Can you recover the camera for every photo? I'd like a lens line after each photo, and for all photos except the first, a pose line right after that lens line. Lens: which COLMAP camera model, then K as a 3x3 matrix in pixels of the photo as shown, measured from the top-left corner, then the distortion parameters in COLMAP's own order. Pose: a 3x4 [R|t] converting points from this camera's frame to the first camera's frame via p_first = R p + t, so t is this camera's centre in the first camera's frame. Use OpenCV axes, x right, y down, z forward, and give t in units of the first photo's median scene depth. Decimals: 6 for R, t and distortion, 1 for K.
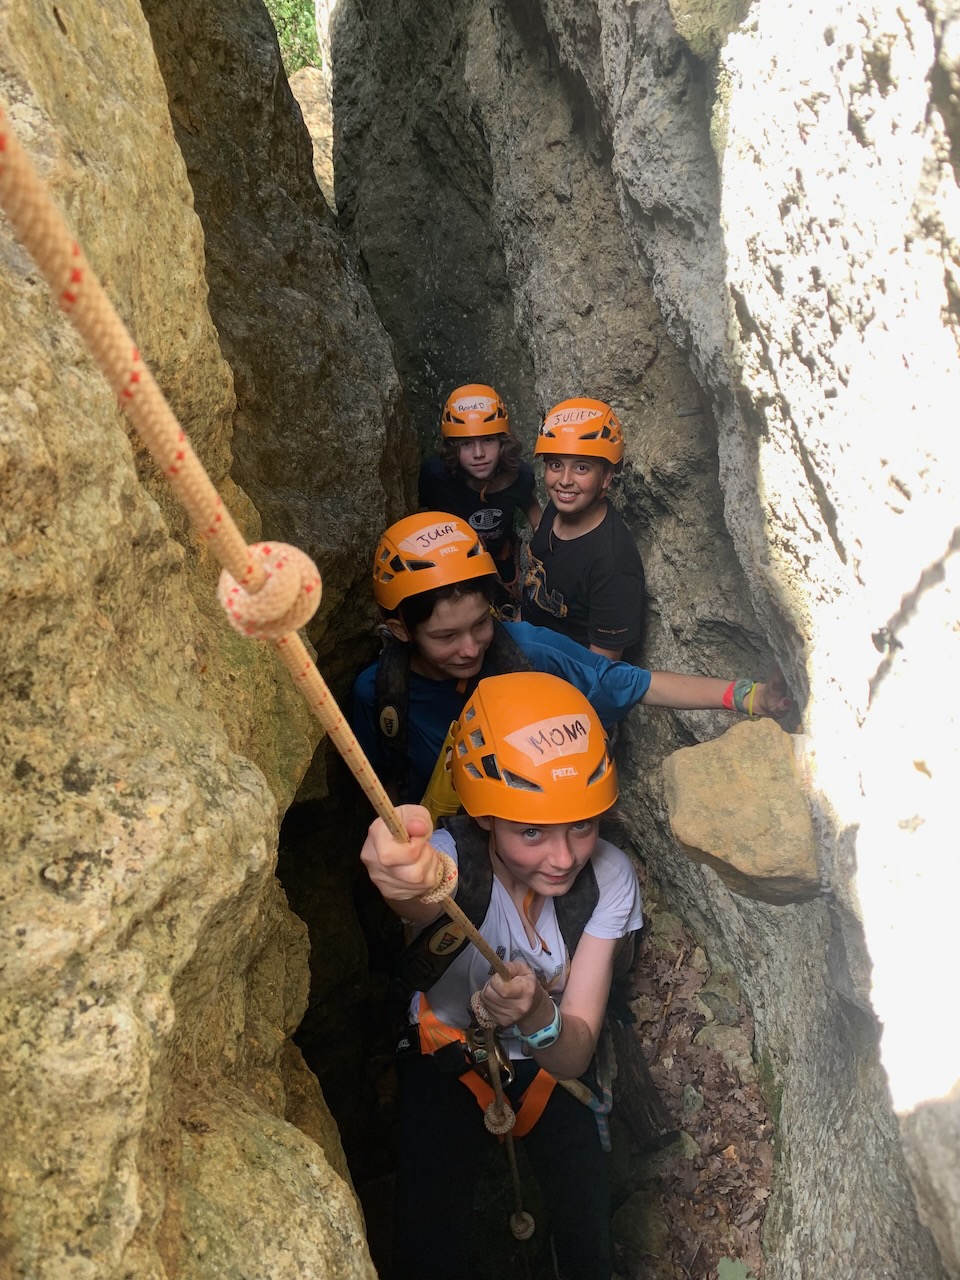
lens RADIAL K [[960.3, 0, 471.2], [0, 960.3, 641.9], [0, 0, 1]] dist [0.034410, -0.029733]
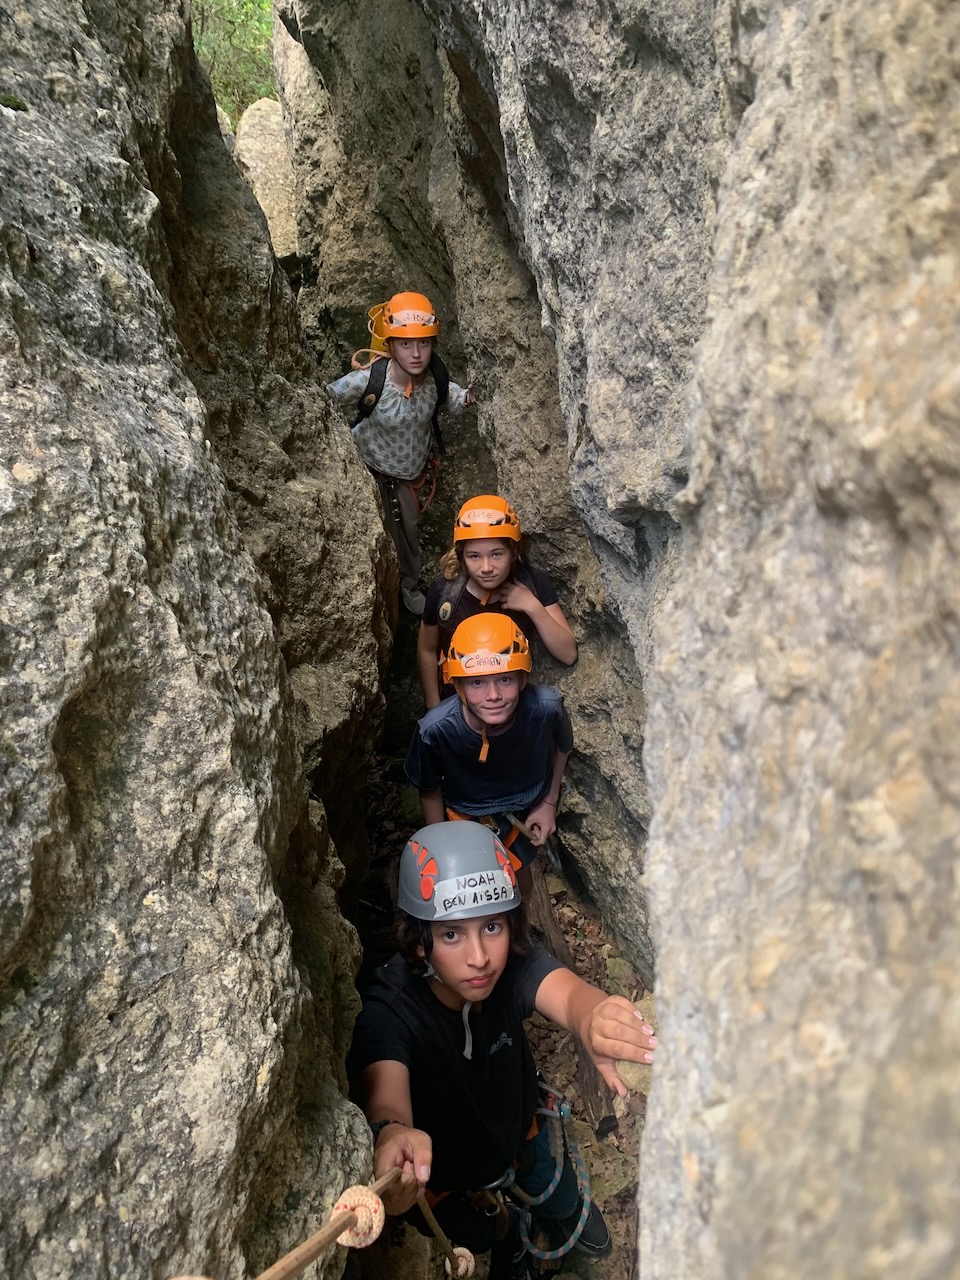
lens RADIAL K [[960.3, 0, 487.7], [0, 960.3, 638.5], [0, 0, 1]] dist [0.034410, -0.029733]
pose [[0.997827, -0.019429, 0.062952, -0.022142], [0.016523, 0.998788, 0.046361, -0.167221], [-0.063777, -0.045220, 0.996939, -0.136713]]
